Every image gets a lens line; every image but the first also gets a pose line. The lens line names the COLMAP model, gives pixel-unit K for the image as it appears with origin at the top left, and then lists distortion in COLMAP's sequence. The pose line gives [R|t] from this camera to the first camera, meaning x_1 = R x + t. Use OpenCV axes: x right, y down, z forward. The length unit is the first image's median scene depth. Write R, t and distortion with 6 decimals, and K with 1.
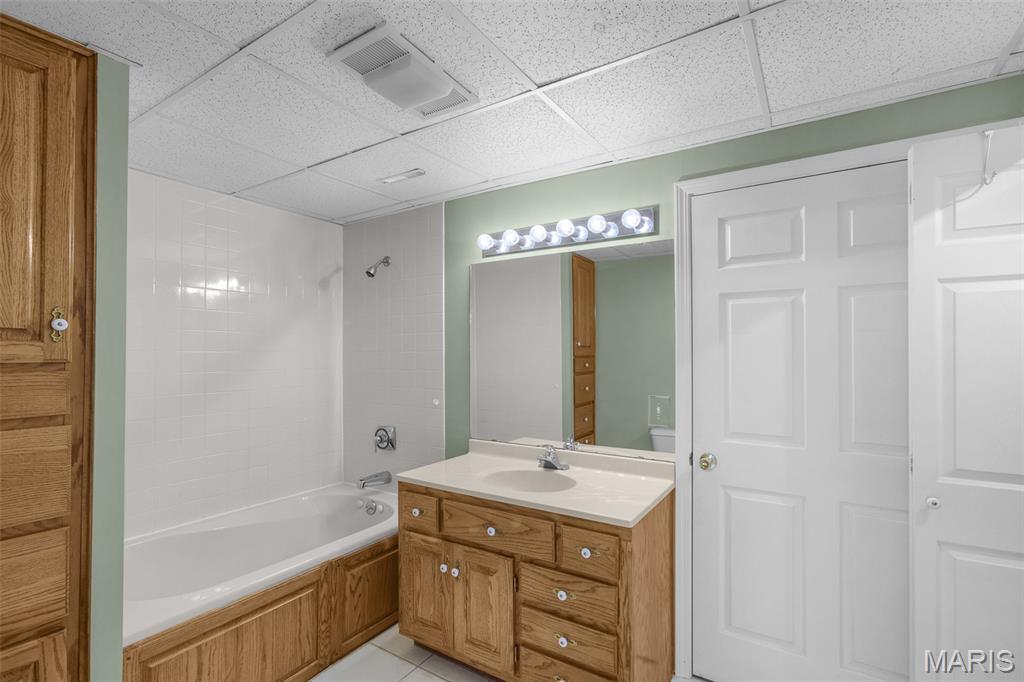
lens RADIAL K [[467.3, 0, 513.4], [0, 467.3, 343.7], [0, 0, 1]] dist [-0.002542, 0.003078]
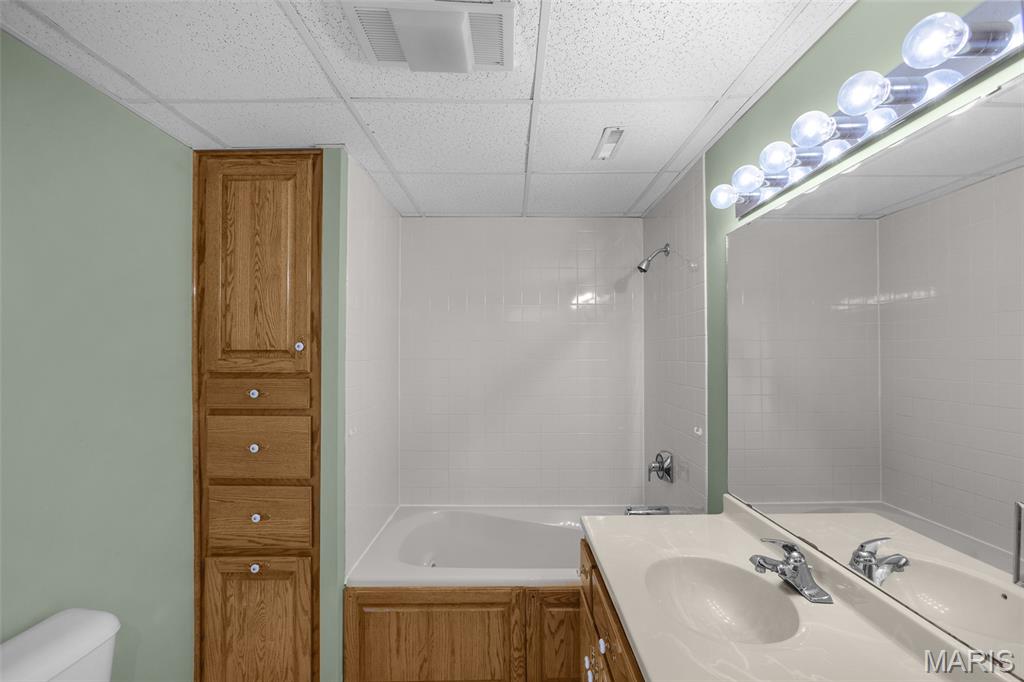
lens RADIAL K [[467.3, 0, 512.7], [0, 467.3, 349.6], [0, 0, 1]] dist [-0.002542, 0.003078]
pose [[0.547045, -0.006454, -0.837079, 0.395091], [0.018921, 0.999810, 0.004657, -0.017246], [0.836890, -0.018386, 0.547063, 0.493923]]
